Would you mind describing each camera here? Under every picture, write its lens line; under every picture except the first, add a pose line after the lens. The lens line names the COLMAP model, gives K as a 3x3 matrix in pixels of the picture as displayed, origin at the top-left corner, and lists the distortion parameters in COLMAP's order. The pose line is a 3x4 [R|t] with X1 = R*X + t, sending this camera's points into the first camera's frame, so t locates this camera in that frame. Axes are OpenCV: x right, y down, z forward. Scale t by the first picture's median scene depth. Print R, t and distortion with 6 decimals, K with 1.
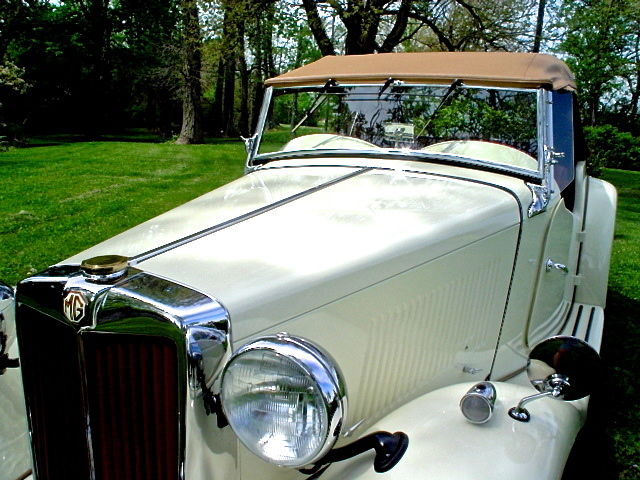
lens RADIAL K [[624.3, 0, 320.0], [0, 624.3, 240.0], [0, 0, 1]] dist [-0.128672, 0.116193]
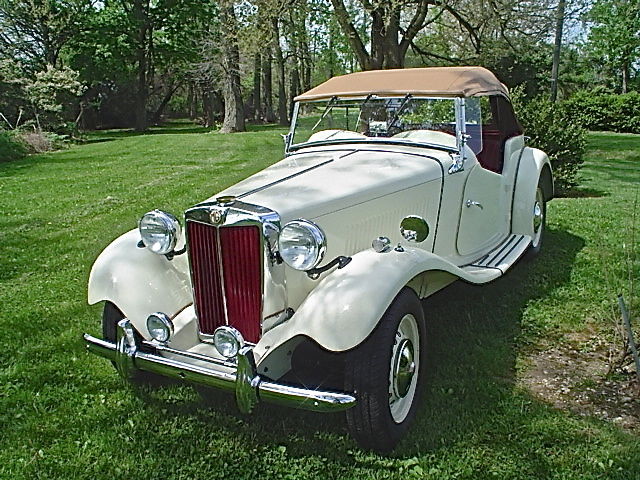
lens RADIAL K [[624.3, 0, 320.0], [0, 624.3, 240.0], [0, 0, 1]] dist [-0.128672, 0.116193]
pose [[0.996417, -0.044522, -0.071909, 0.029382], [0.046709, 0.998487, 0.029016, 0.024319], [0.070509, -0.032271, 0.996989, -0.230574]]
